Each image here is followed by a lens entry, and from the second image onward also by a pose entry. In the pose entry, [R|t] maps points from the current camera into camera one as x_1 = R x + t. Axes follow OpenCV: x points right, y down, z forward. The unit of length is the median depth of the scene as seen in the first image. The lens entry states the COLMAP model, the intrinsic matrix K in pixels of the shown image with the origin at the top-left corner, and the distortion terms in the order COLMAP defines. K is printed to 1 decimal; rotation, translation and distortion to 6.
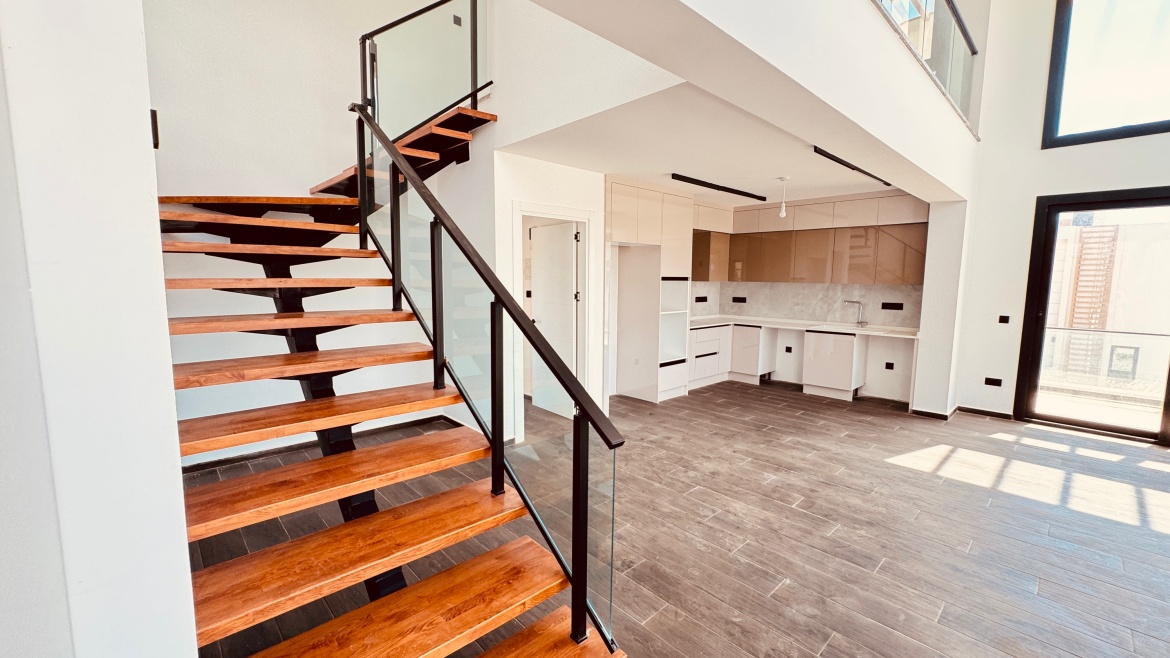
lens RADIAL K [[471.4, 0, 579.1], [0, 471.4, 326.4], [0, 0, 1]] dist [-0.001149, 0.000225]
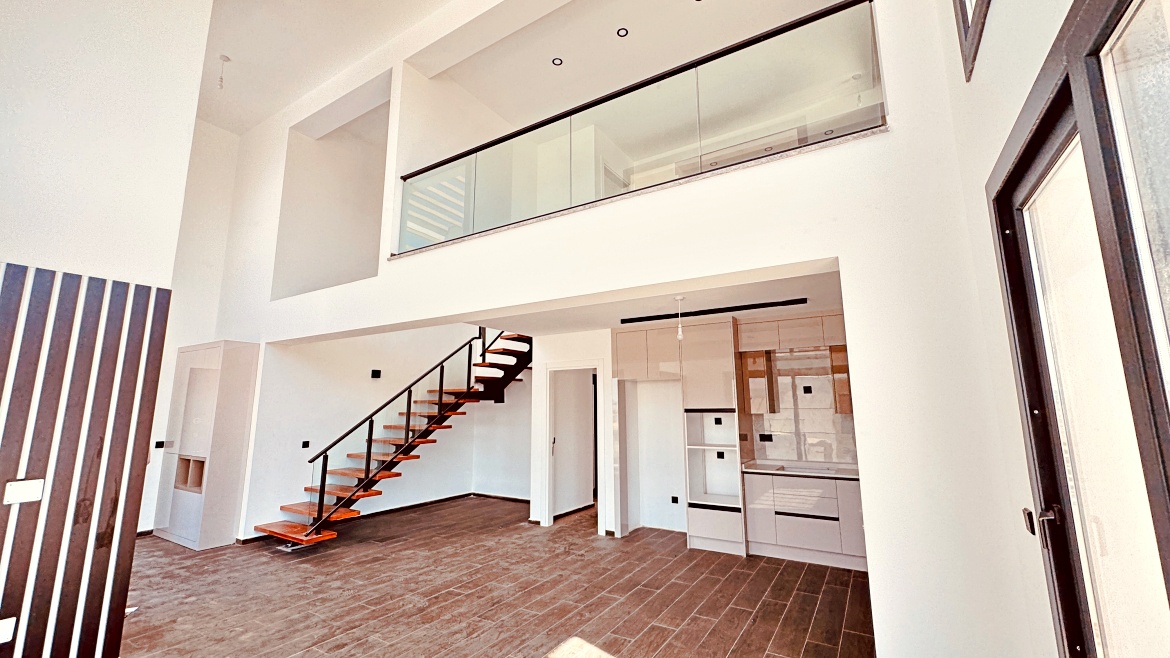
lens RADIAL K [[471.4, 0, 580.7], [0, 471.4, 329.3], [0, 0, 1]] dist [-0.001149, 0.000225]
pose [[0.254308, -0.173009, -0.951522, 1.103082], [-0.092756, 0.974970, -0.202063, -0.048603], [0.962665, 0.139645, 0.231896, 0.549512]]
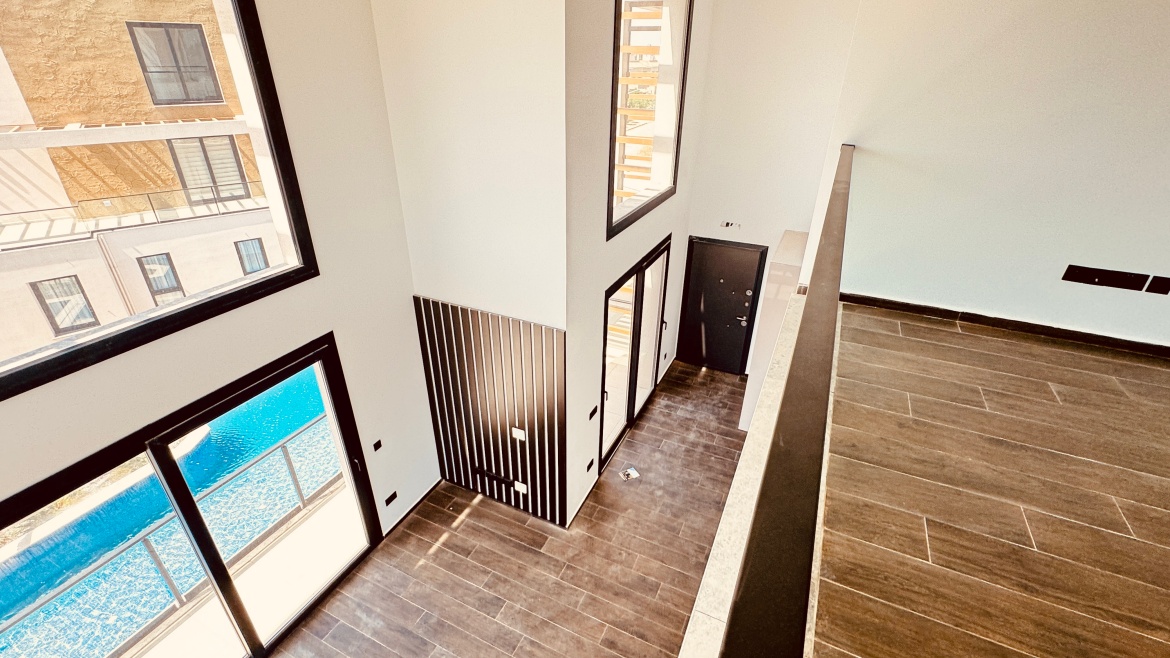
lens RADIAL K [[511.0, 0, 582.2], [0, 511.0, 331.9], [0, 0, 1]] dist [-0.000365, -0.000618]
pose [[-0.934751, 0.149457, -0.322341, 0.642554], [-0.056048, 0.833841, 0.549152, -0.591922], [0.350856, 0.531386, -0.771057, 0.788369]]
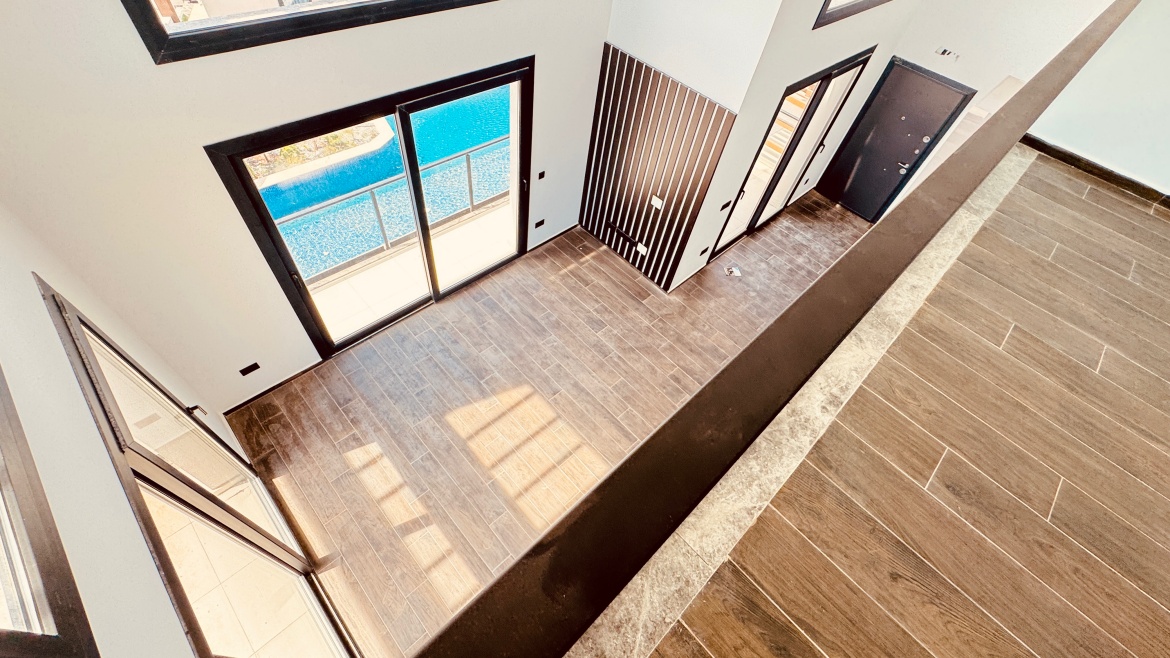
lens RADIAL K [[471.4, 0, 586.1], [0, 471.4, 325.3], [0, 0, 1]] dist [-0.001149, 0.000225]
pose [[-0.991078, -0.075347, -0.109941, 0.710629], [-0.133184, 0.528064, 0.838696, -0.586166], [-0.005137, 0.845856, -0.533387, 0.865533]]
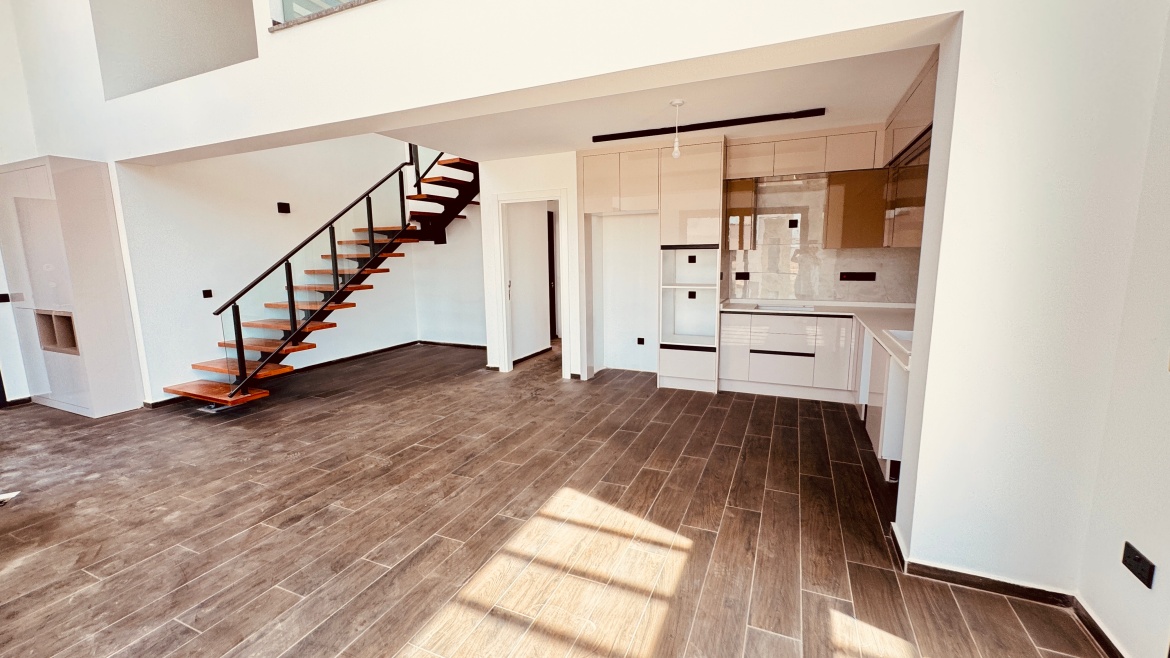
lens RADIAL K [[471.4, 0, 580.5], [0, 471.4, 329.2], [0, 0, 1]] dist [-0.001149, 0.000225]
pose [[0.384289, 0.129237, -0.914123, 0.955932], [-0.076614, 0.991202, 0.107926, -0.033893], [0.920029, 0.028560, 0.390809, 0.531204]]
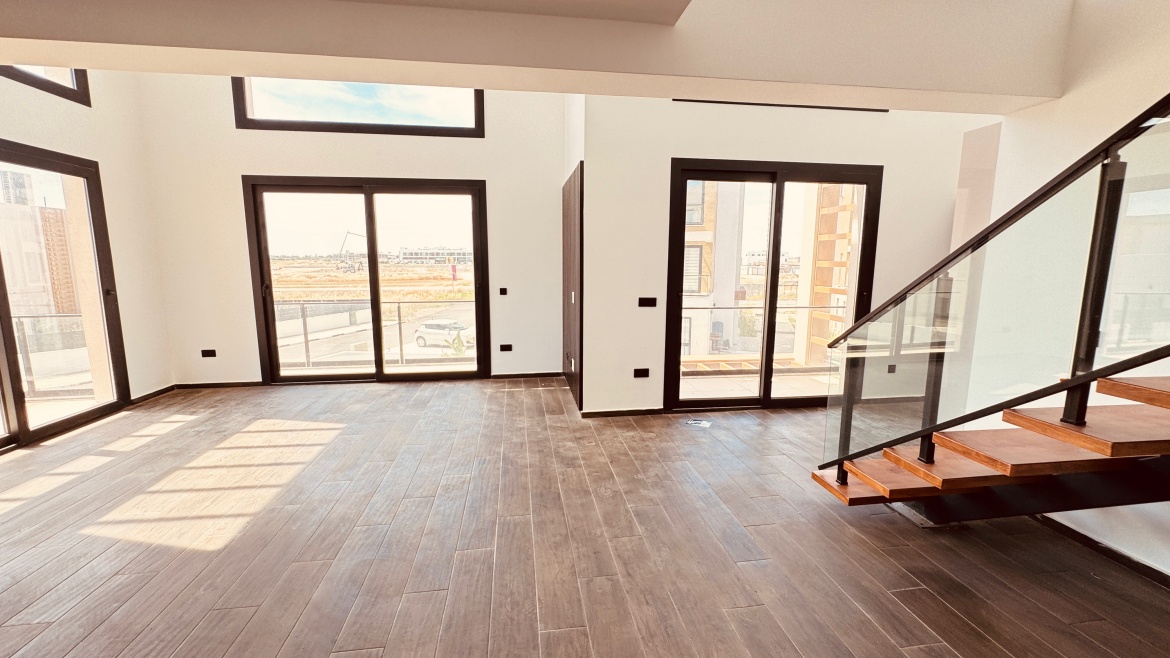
lens RADIAL K [[471.4, 0, 586.0], [0, 471.4, 330.8], [0, 0, 1]] dist [-0.001149, 0.000225]
pose [[-0.819546, -0.098194, 0.564537, -0.042986], [0.046313, 0.970633, 0.236064, -0.081586], [-0.571138, 0.219611, -0.790931, 0.843006]]
